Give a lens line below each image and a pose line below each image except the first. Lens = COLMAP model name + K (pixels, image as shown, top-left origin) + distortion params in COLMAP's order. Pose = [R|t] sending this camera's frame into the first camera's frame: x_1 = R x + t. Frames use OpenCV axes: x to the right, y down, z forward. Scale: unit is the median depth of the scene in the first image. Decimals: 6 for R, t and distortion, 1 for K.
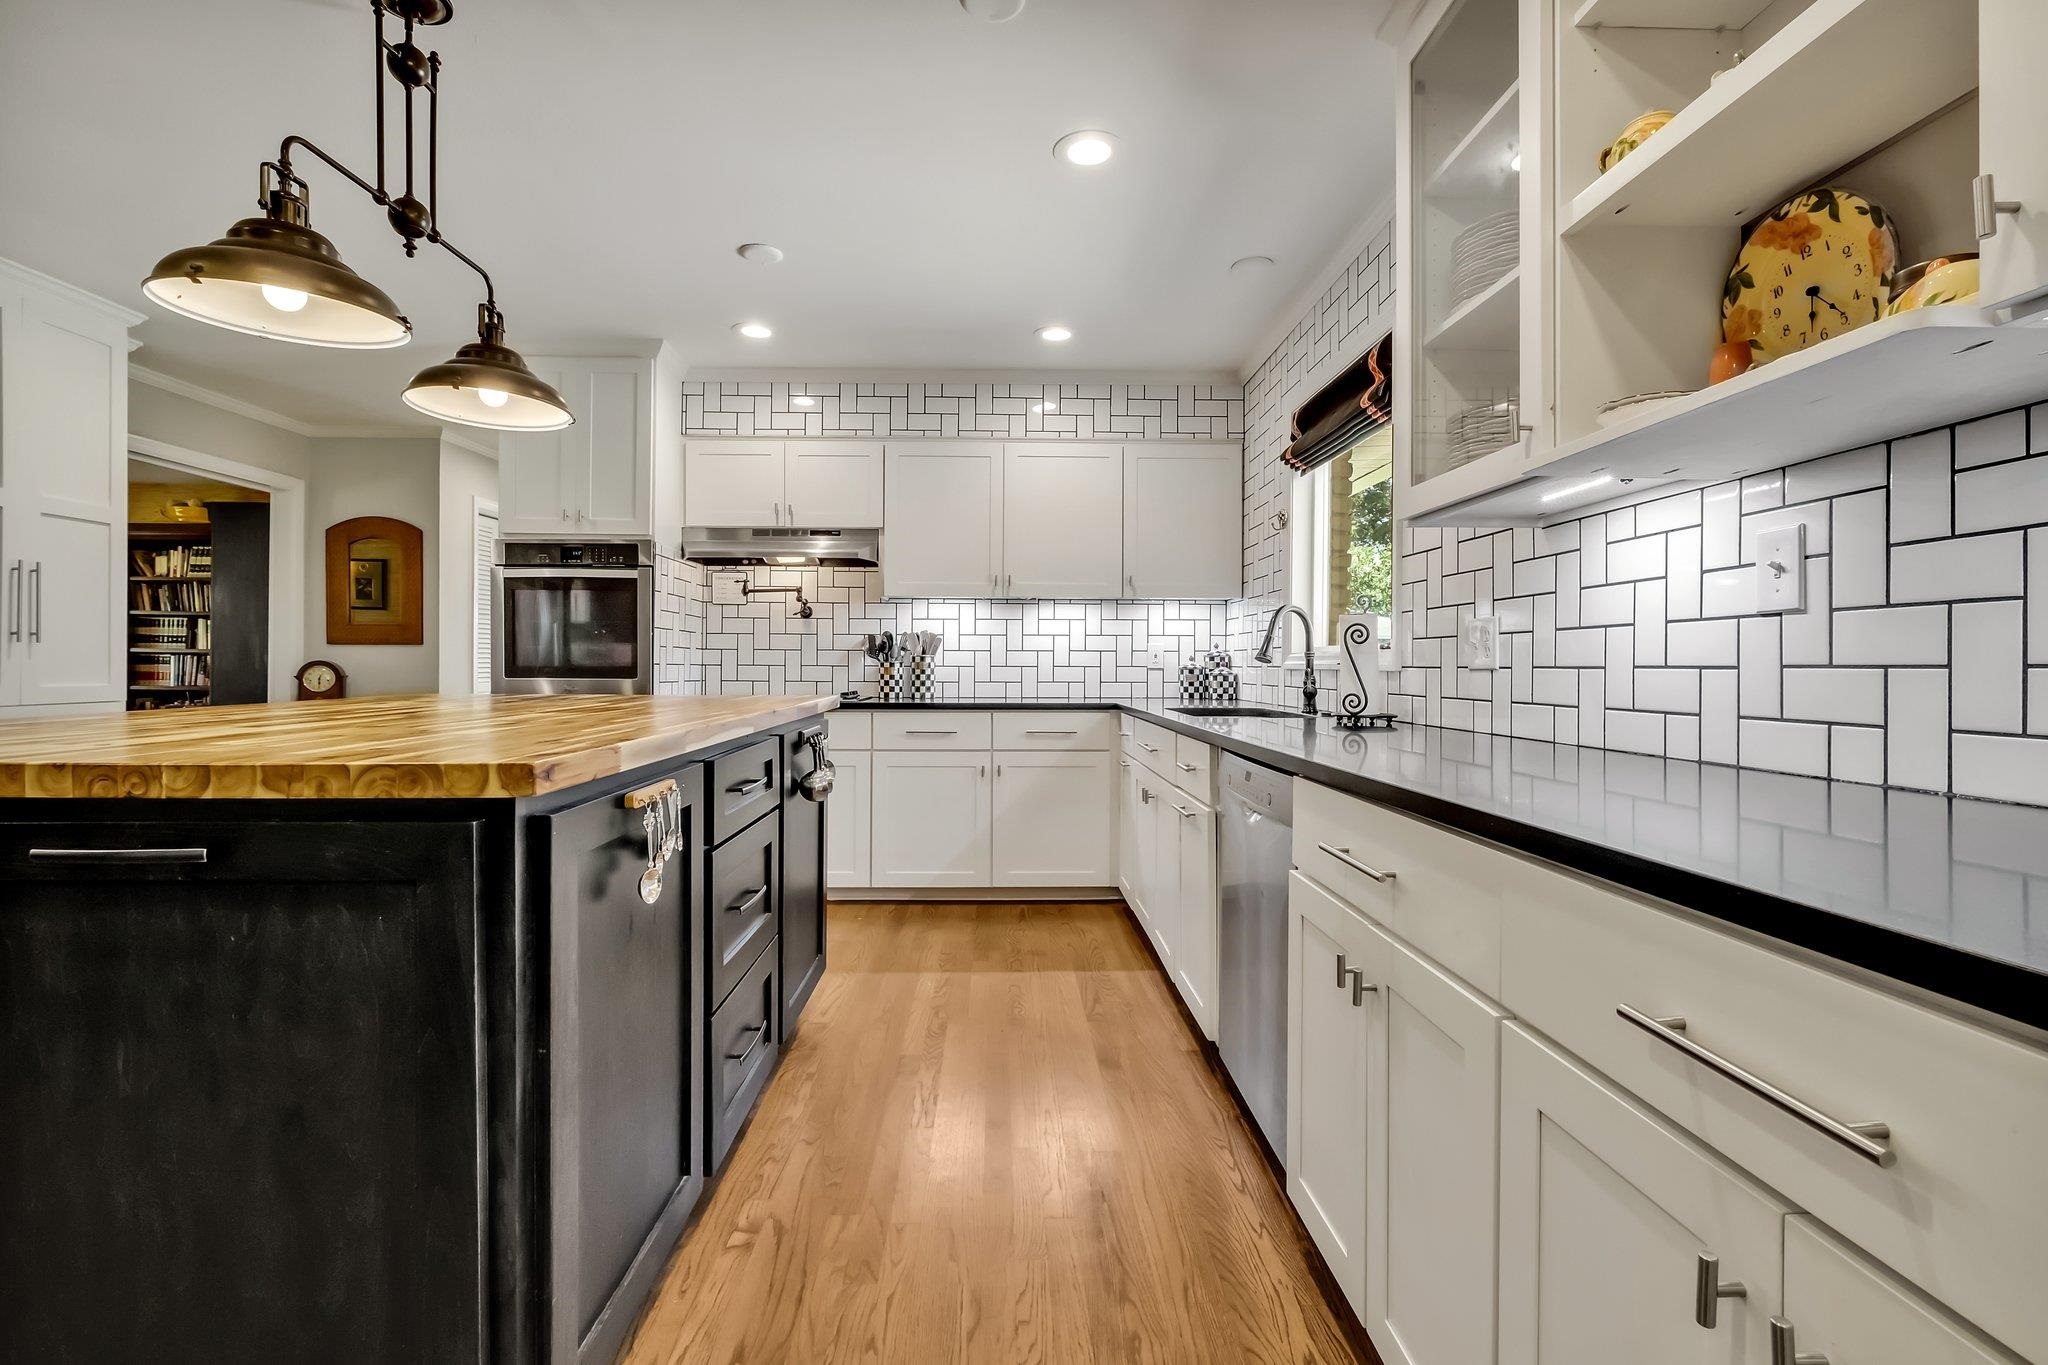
lens RADIAL K [[906.8, 0, 1002.0], [0, 906.8, 672.2], [0, 0, 1]] dist [-0.006262, -0.000361]
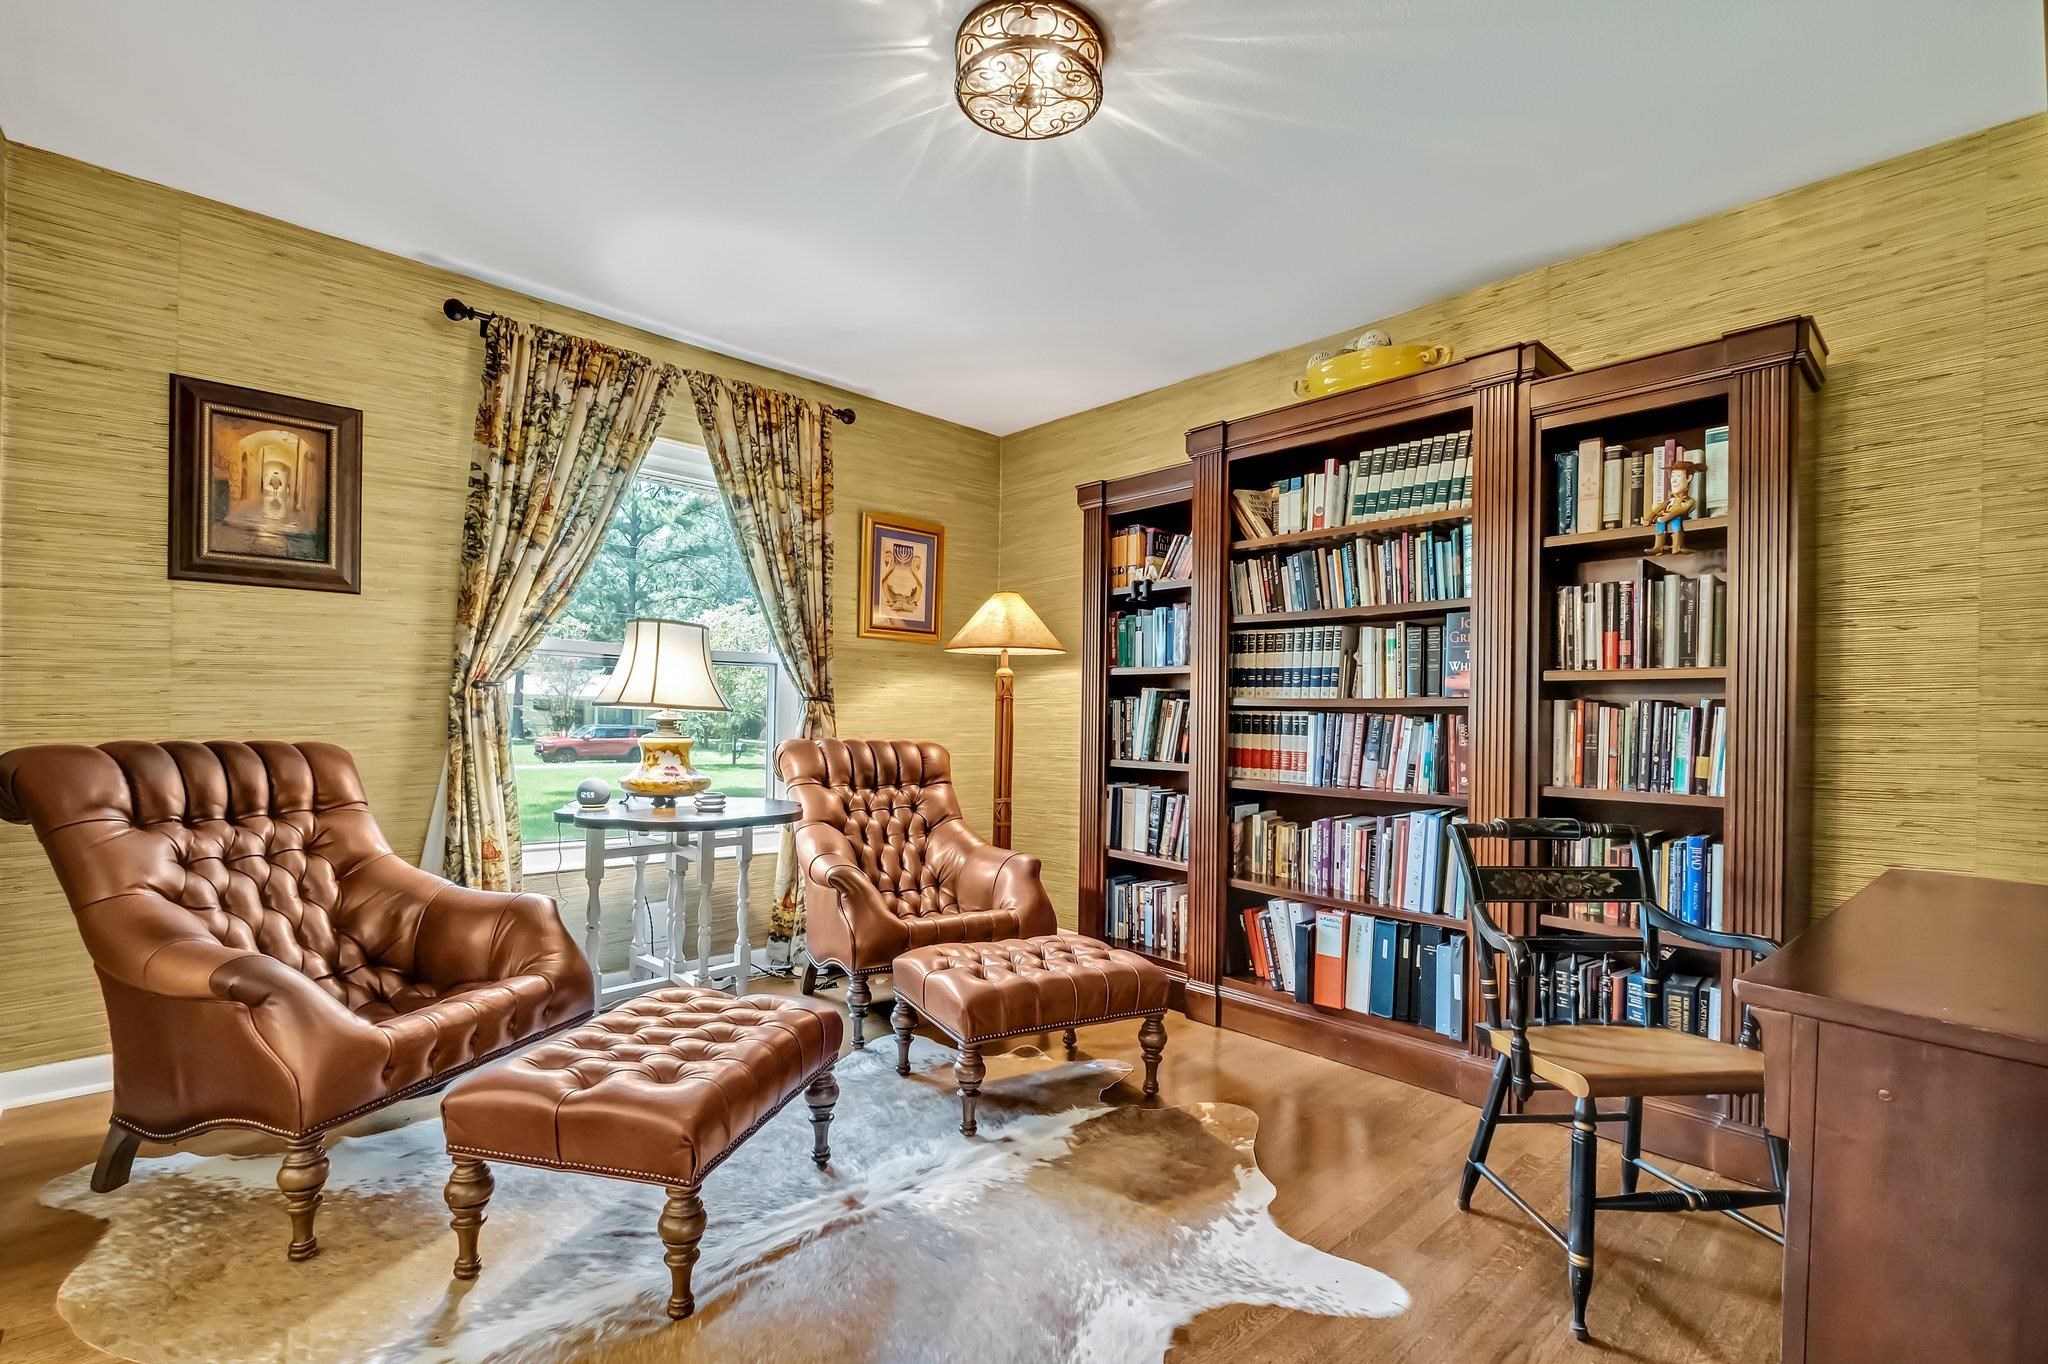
lens RADIAL K [[906.8, 0, 1003.6], [0, 906.8, 717.1], [0, 0, 1]] dist [-0.006262, -0.000361]
pose [[0.665849, 0.004757, -0.746071, -1.022912], [-0.013514, 0.999893, -0.005685, -0.018719], [0.745964, 0.013868, 0.665842, 0.884276]]
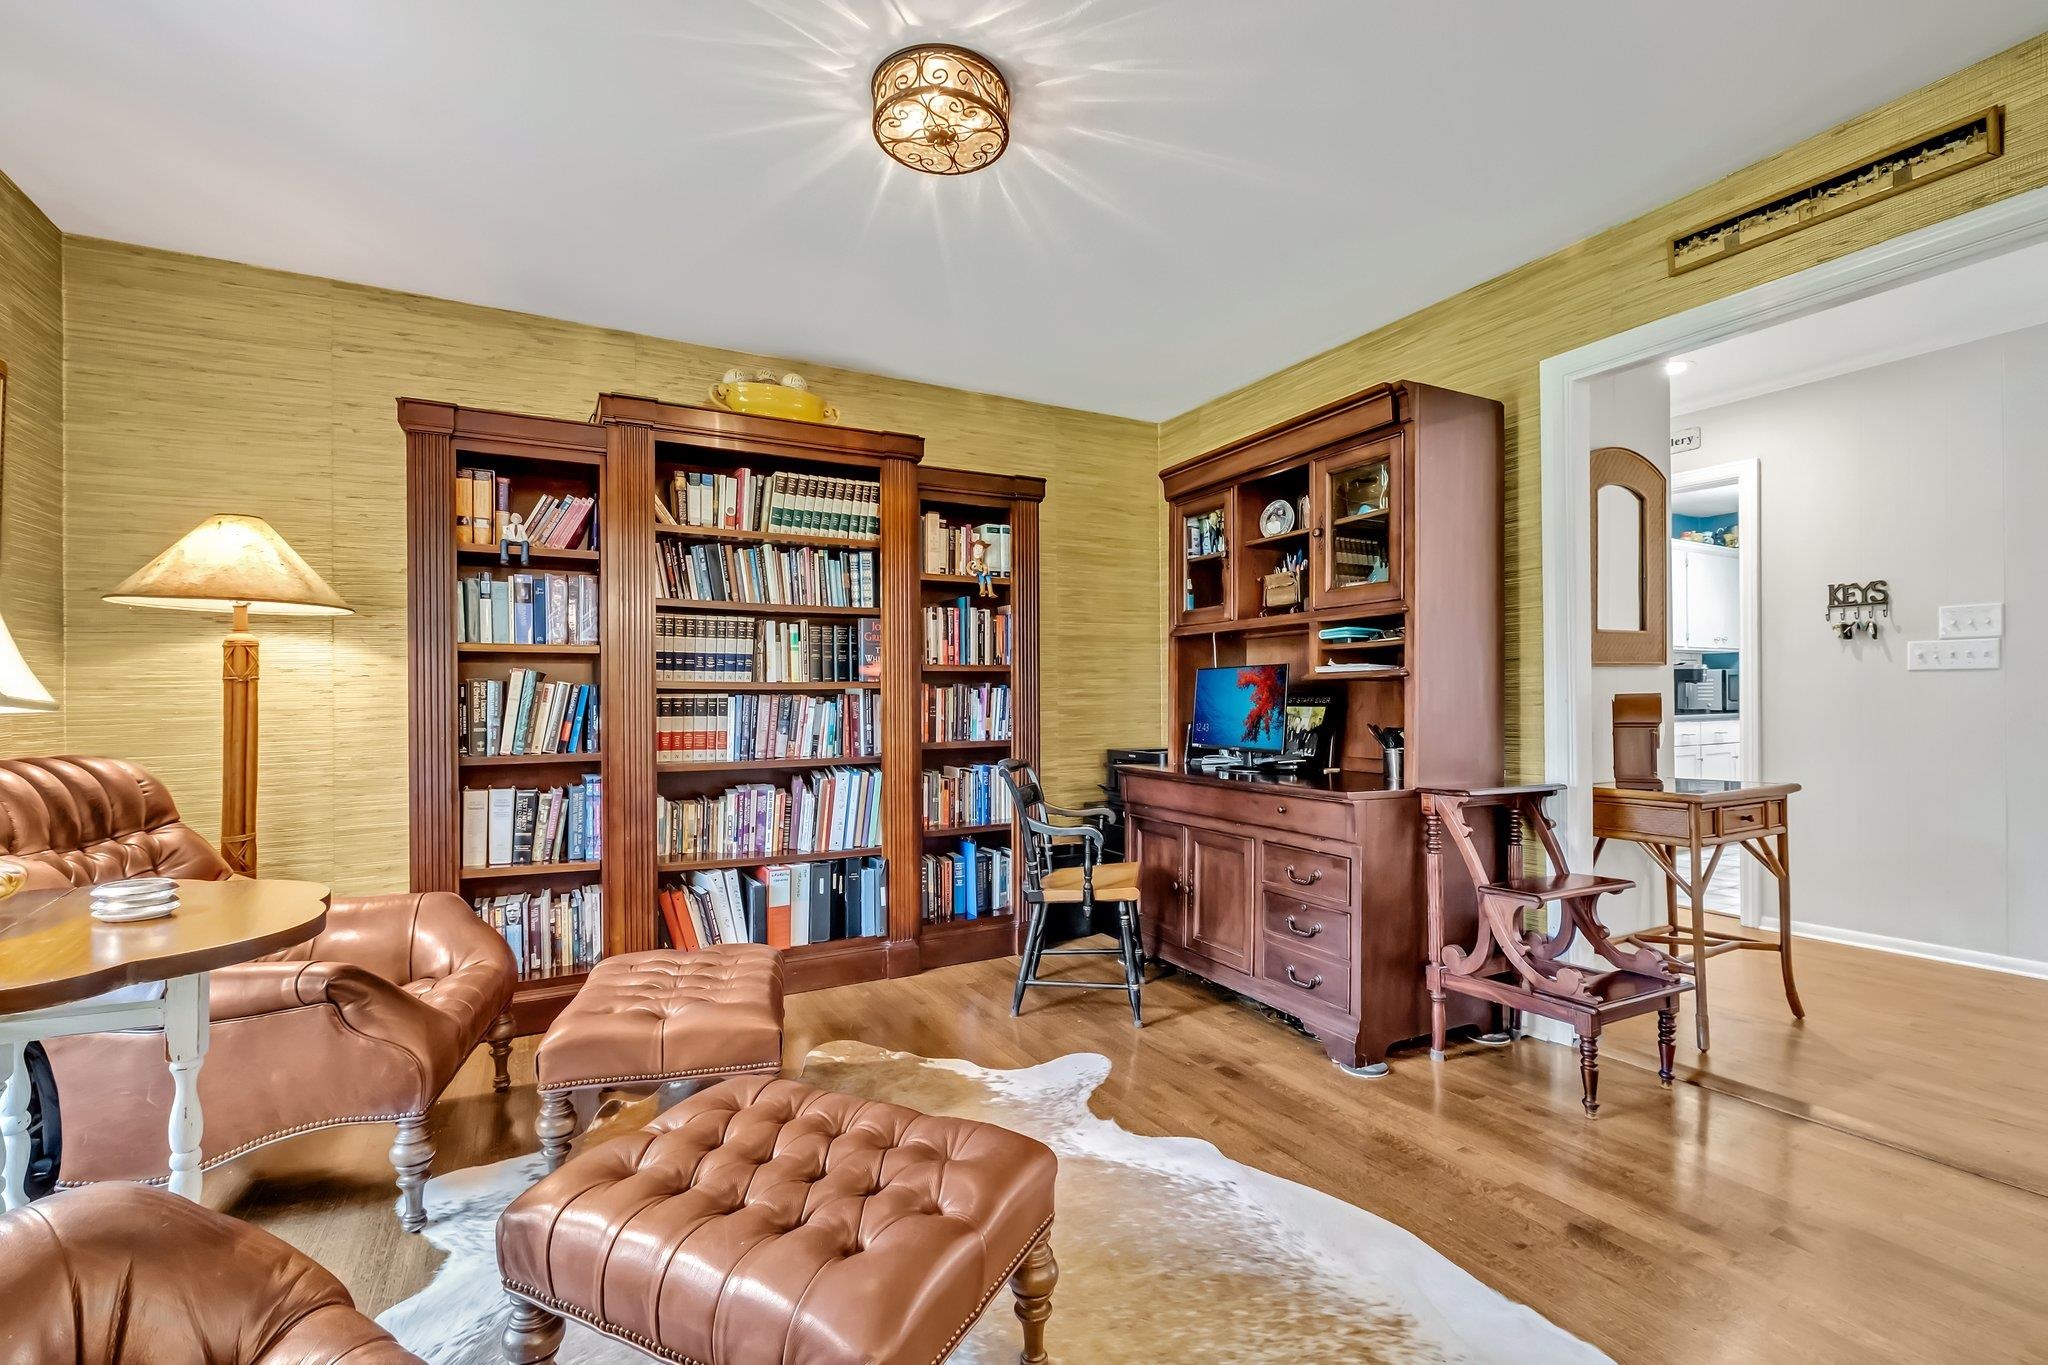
lens RADIAL K [[906.8, 0, 1005.2], [0, 906.8, 689.7], [0, 0, 1]] dist [-0.006262, -0.000361]
pose [[0.891604, -0.008909, 0.452728, -1.486283], [0.012622, 0.999907, -0.005182, -0.026077], [-0.452639, 0.010335, 0.891634, 0.751072]]
